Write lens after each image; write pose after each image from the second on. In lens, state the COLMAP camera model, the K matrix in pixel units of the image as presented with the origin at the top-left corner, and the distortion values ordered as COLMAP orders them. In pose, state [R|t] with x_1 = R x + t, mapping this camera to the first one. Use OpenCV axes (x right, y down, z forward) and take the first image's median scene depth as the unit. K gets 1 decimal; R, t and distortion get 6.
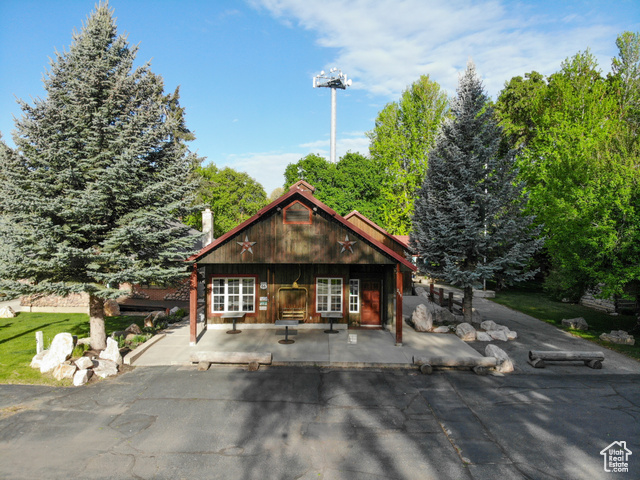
lens RADIAL K [[466.7, 0, 317.8], [0, 466.7, 237.0], [0, 0, 1]] dist [0.105179, -0.232961]
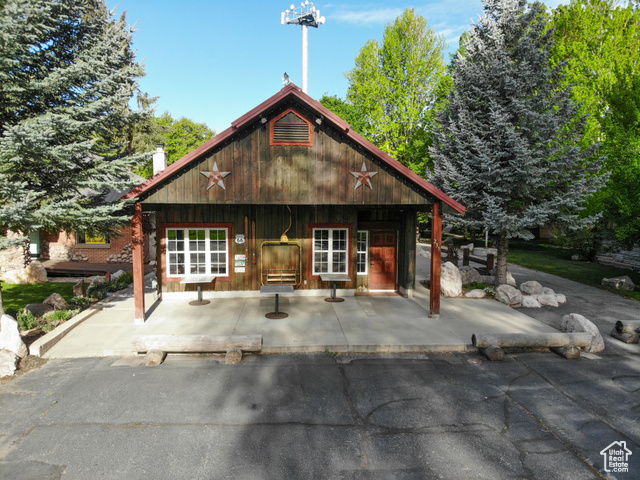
lens RADIAL K [[469.5, 0, 319.3], [0, 469.5, 242.7], [0, 0, 1]] dist [0.041016, -0.141000]
pose [[0.996380, -0.009839, 0.084442, -0.056122], [0.002763, 0.996503, 0.083509, 0.050813], [-0.084968, -0.082974, 0.992923, 0.279001]]
